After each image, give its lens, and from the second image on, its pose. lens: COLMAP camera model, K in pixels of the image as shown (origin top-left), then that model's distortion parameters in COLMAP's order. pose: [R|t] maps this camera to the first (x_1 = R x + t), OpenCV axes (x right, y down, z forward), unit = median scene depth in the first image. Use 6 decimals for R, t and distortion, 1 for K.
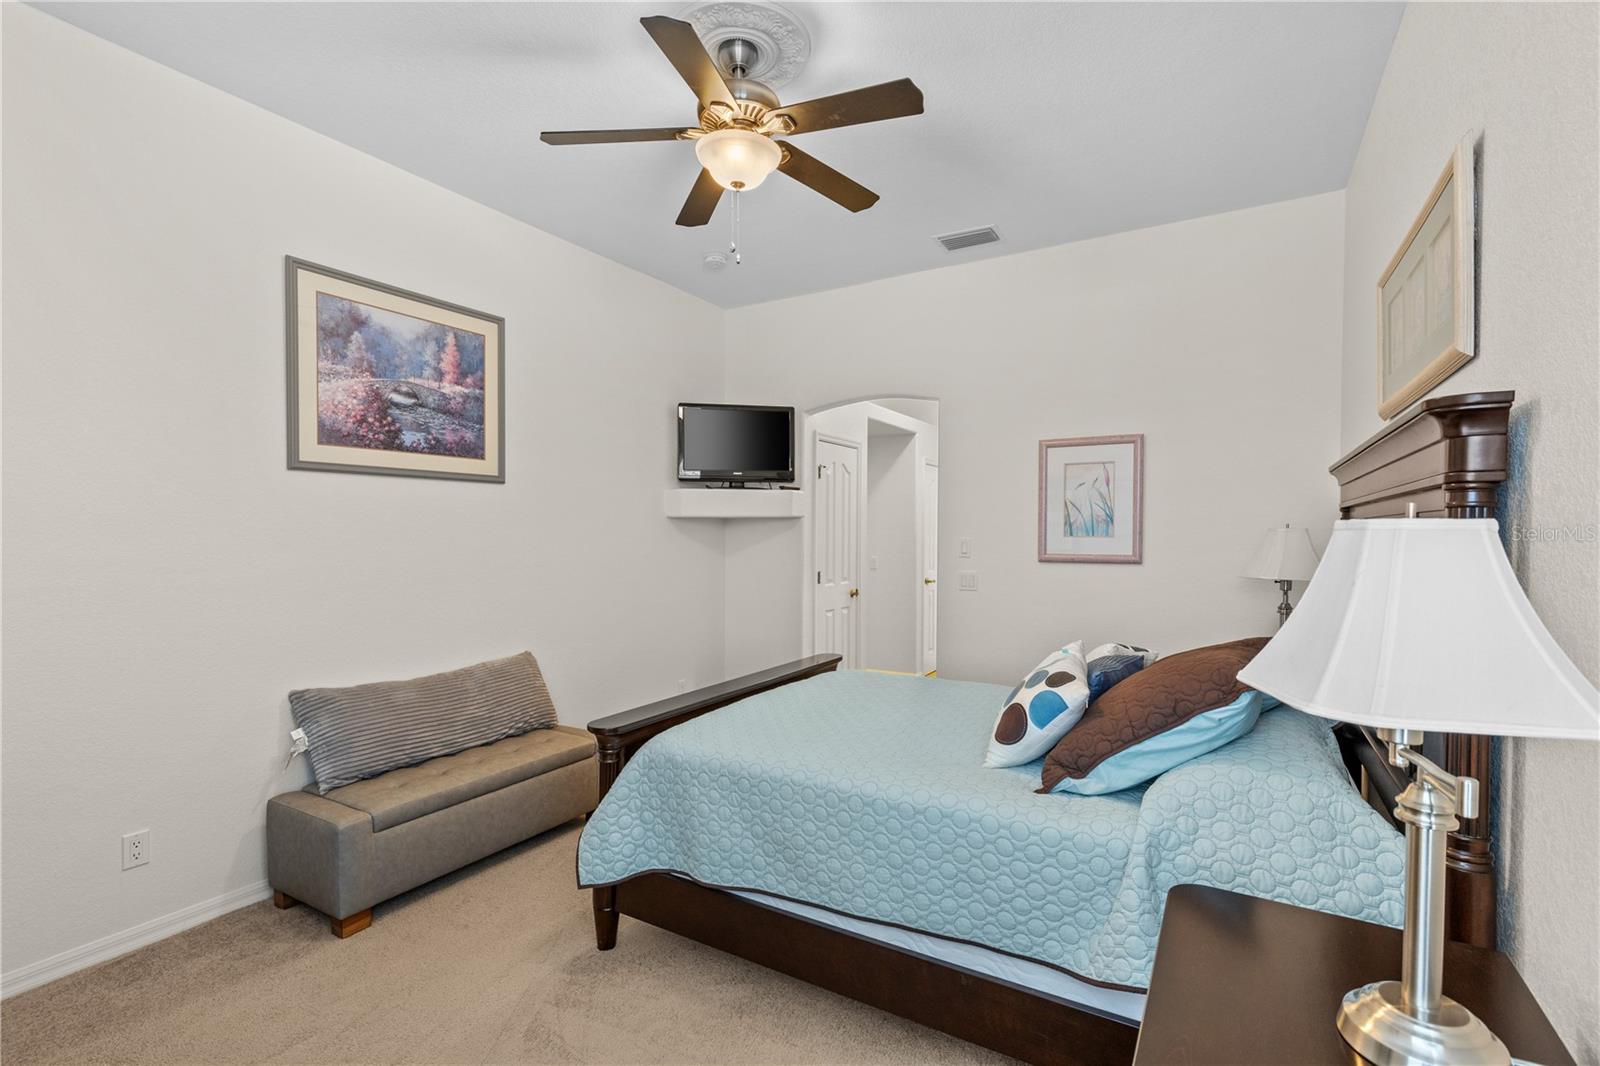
lens RADIAL K [[726.9, 0, 799.9], [0, 726.9, 538.5], [0, 0, 1]] dist [0.010986, -0.003972]
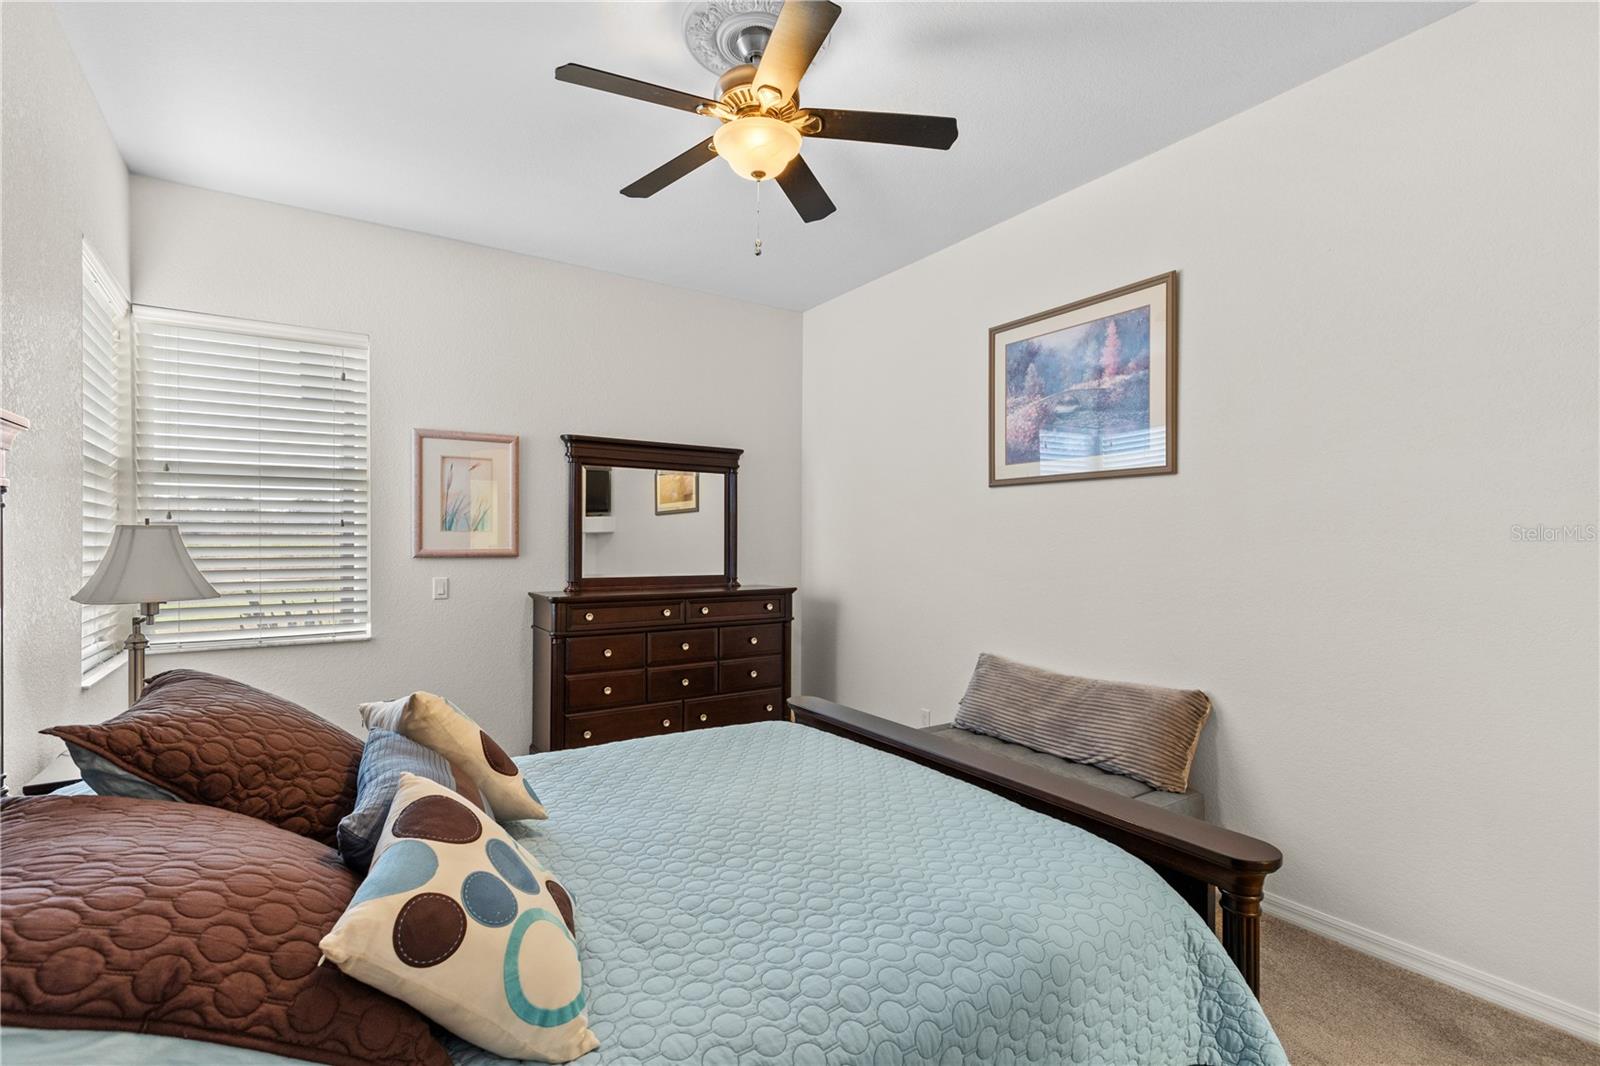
lens RADIAL K [[726.9, 0, 804.0], [0, 726.9, 542.5], [0, 0, 1]] dist [0.010986, -0.003972]
pose [[-0.426226, 0.003242, -0.904611, 0.565730], [-0.012625, 0.999875, 0.009532, -0.002217], [0.904529, 0.015483, -0.426132, 1.094711]]
